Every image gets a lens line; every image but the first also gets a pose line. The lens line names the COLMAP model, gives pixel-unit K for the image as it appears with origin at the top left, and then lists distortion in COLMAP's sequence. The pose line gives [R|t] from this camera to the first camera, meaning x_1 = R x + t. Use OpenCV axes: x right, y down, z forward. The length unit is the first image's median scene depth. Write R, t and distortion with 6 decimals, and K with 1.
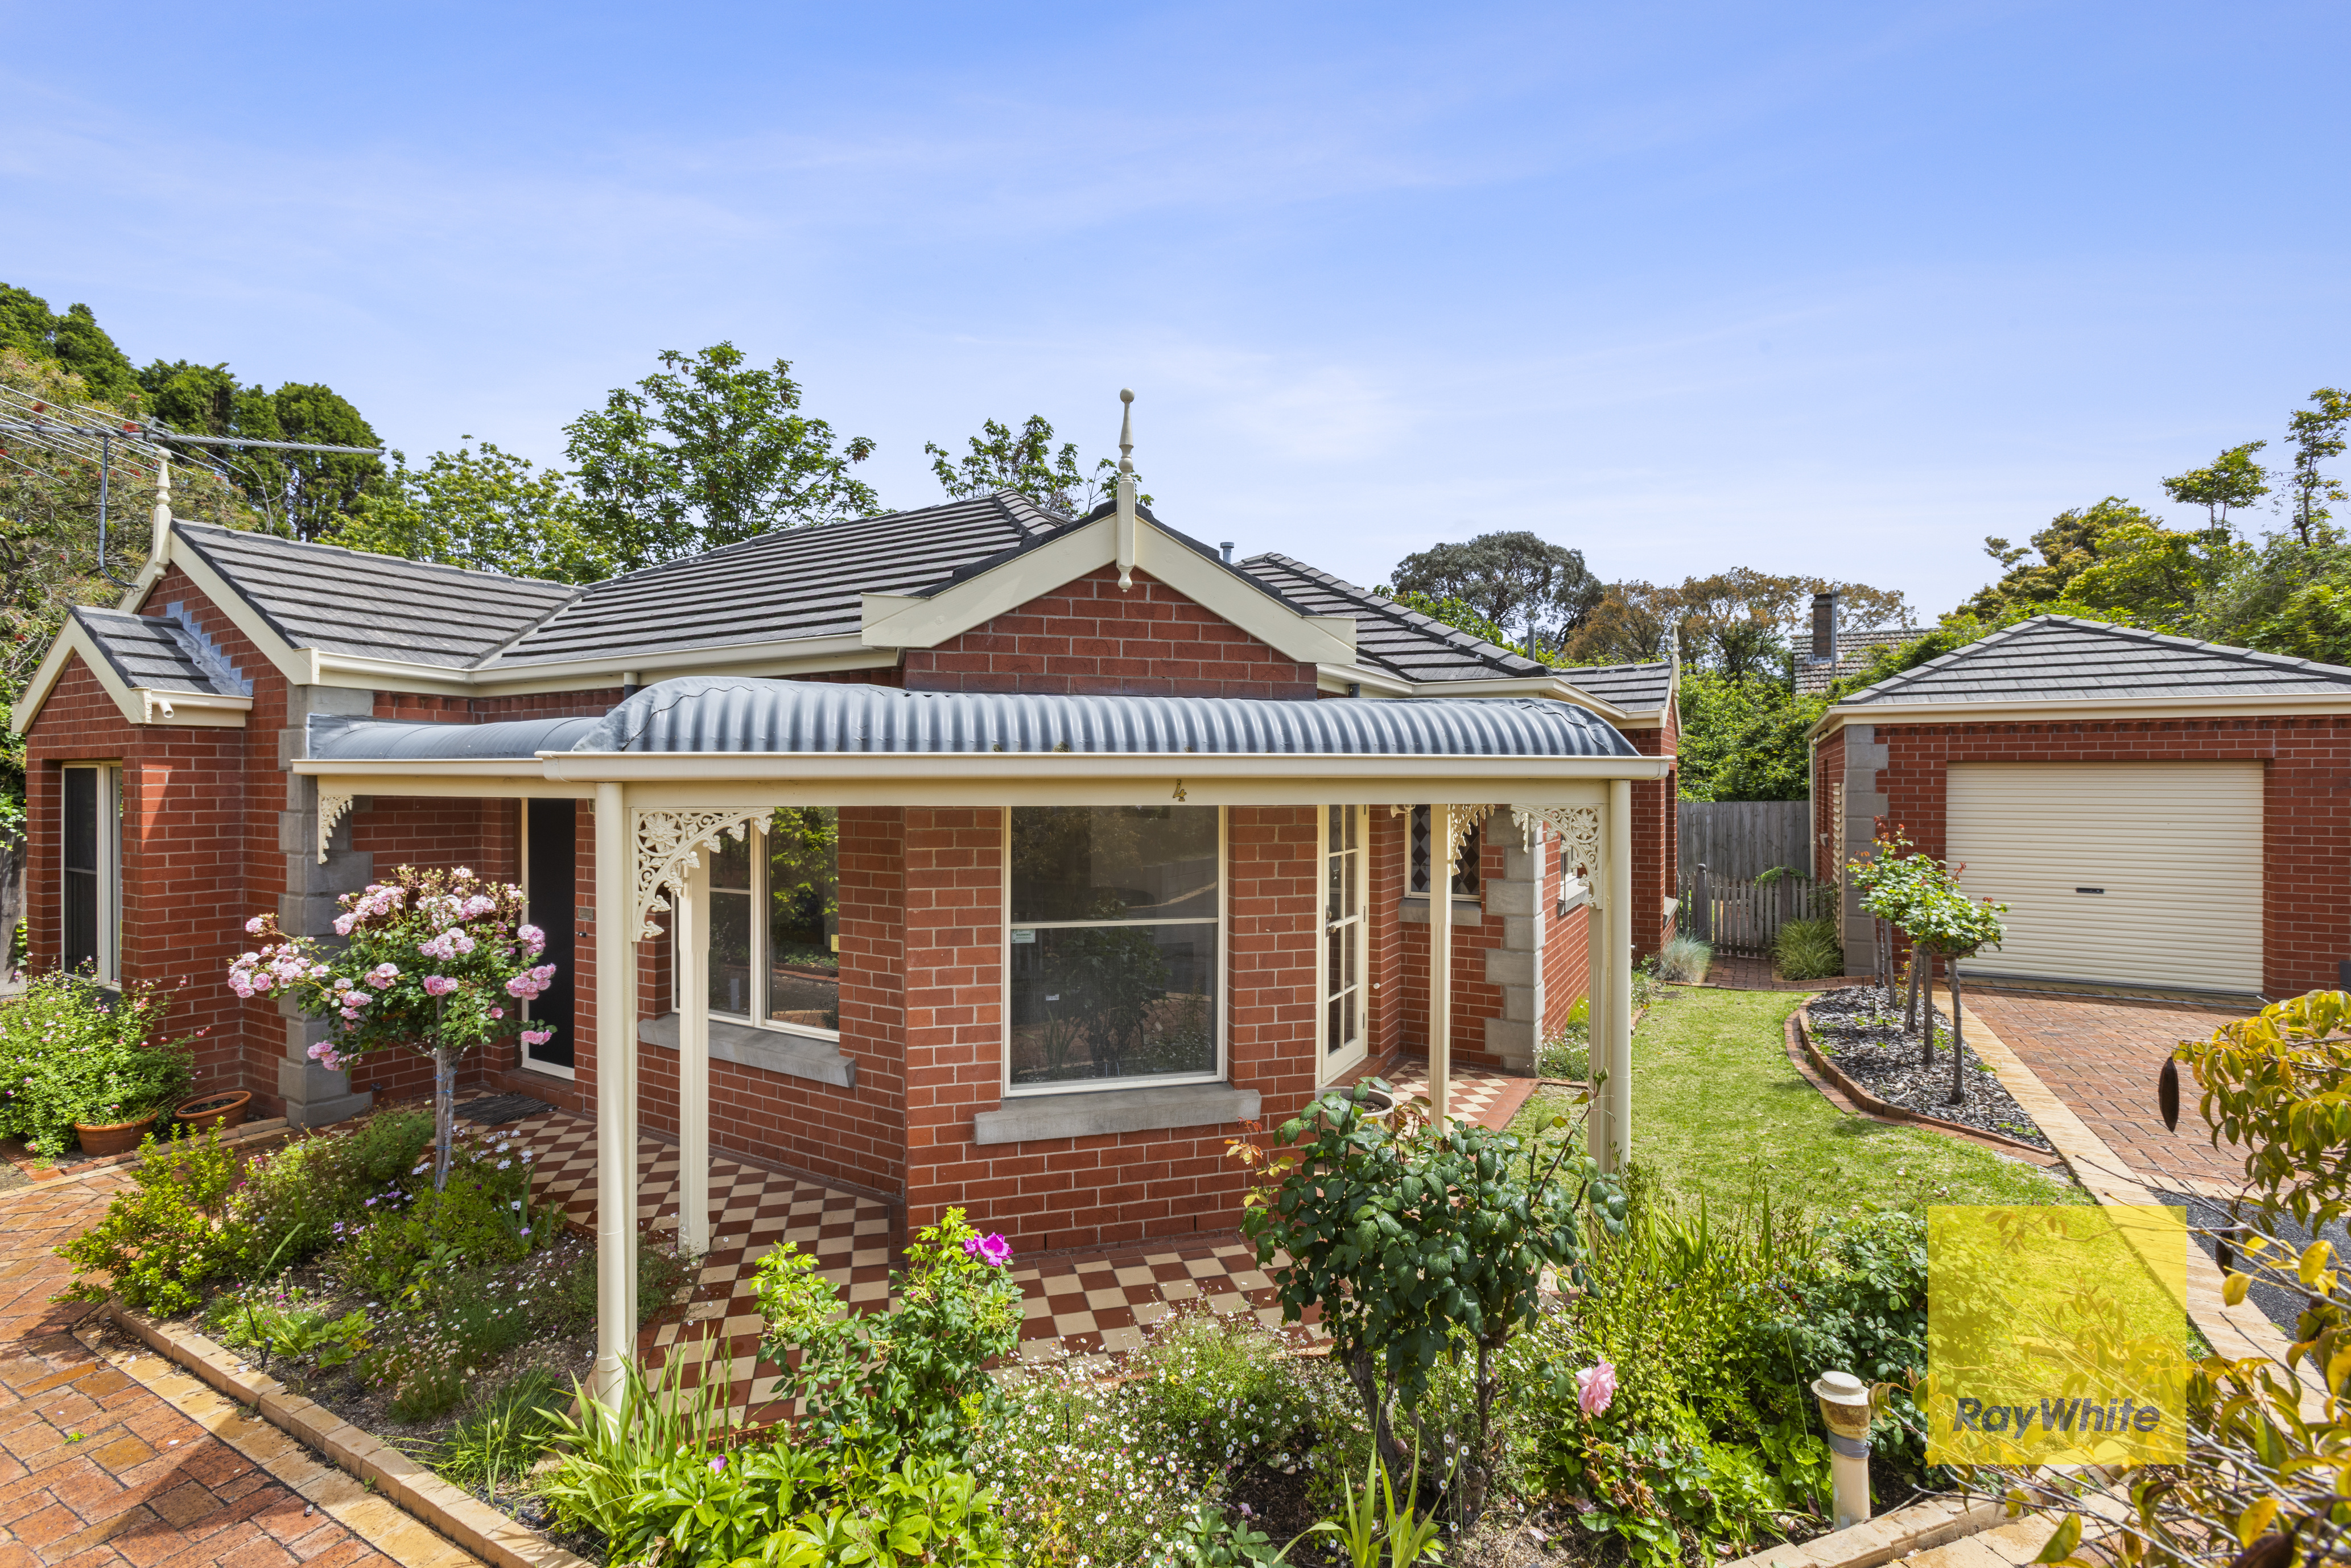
lens RADIAL K [[1046.2, 0, 1178.5], [0, 1046.2, 775.2], [0, 0, 1]] dist [-0.011013, 0.008229]
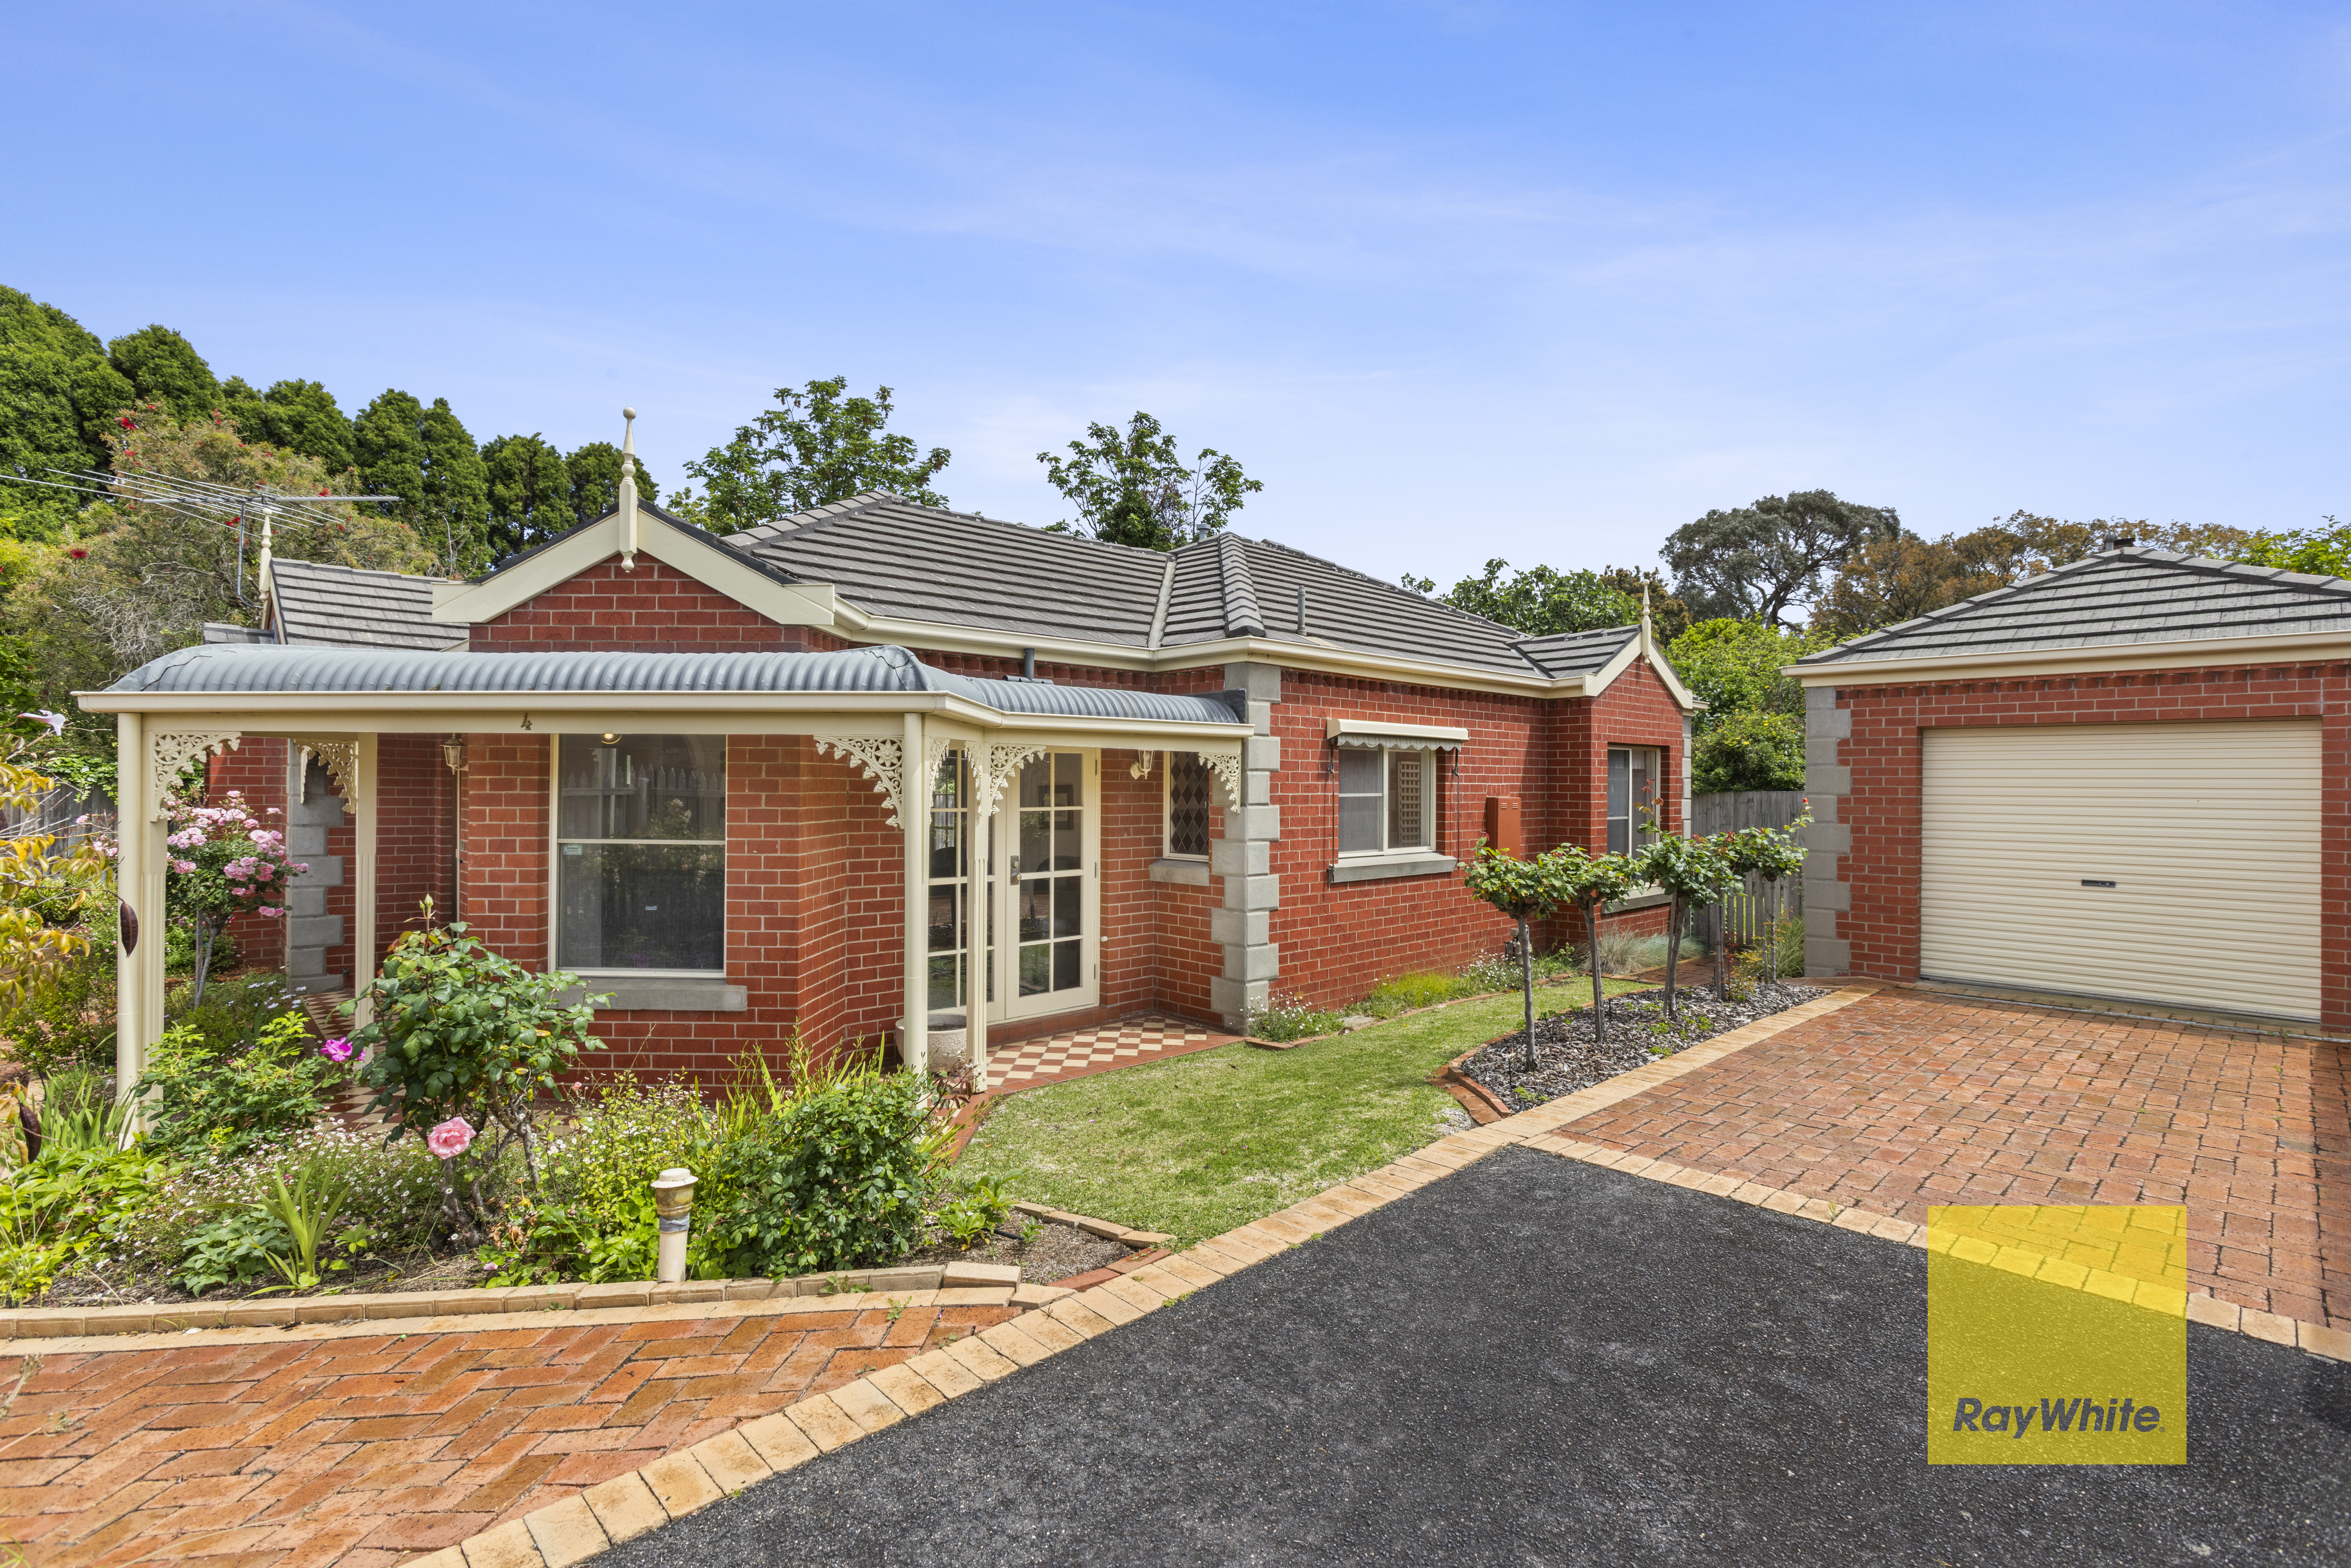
lens RADIAL K [[1090.5, 0, 1175.4], [0, 1090.5, 772.2], [0, 0, 1]] dist [-0.004041, 0.000682]
pose [[0.955656, 0.000954, -0.294482, 0.436402], [-0.002929, 0.999976, -0.006268, 0.031180], [0.294469, 0.006853, 0.955636, -0.019133]]
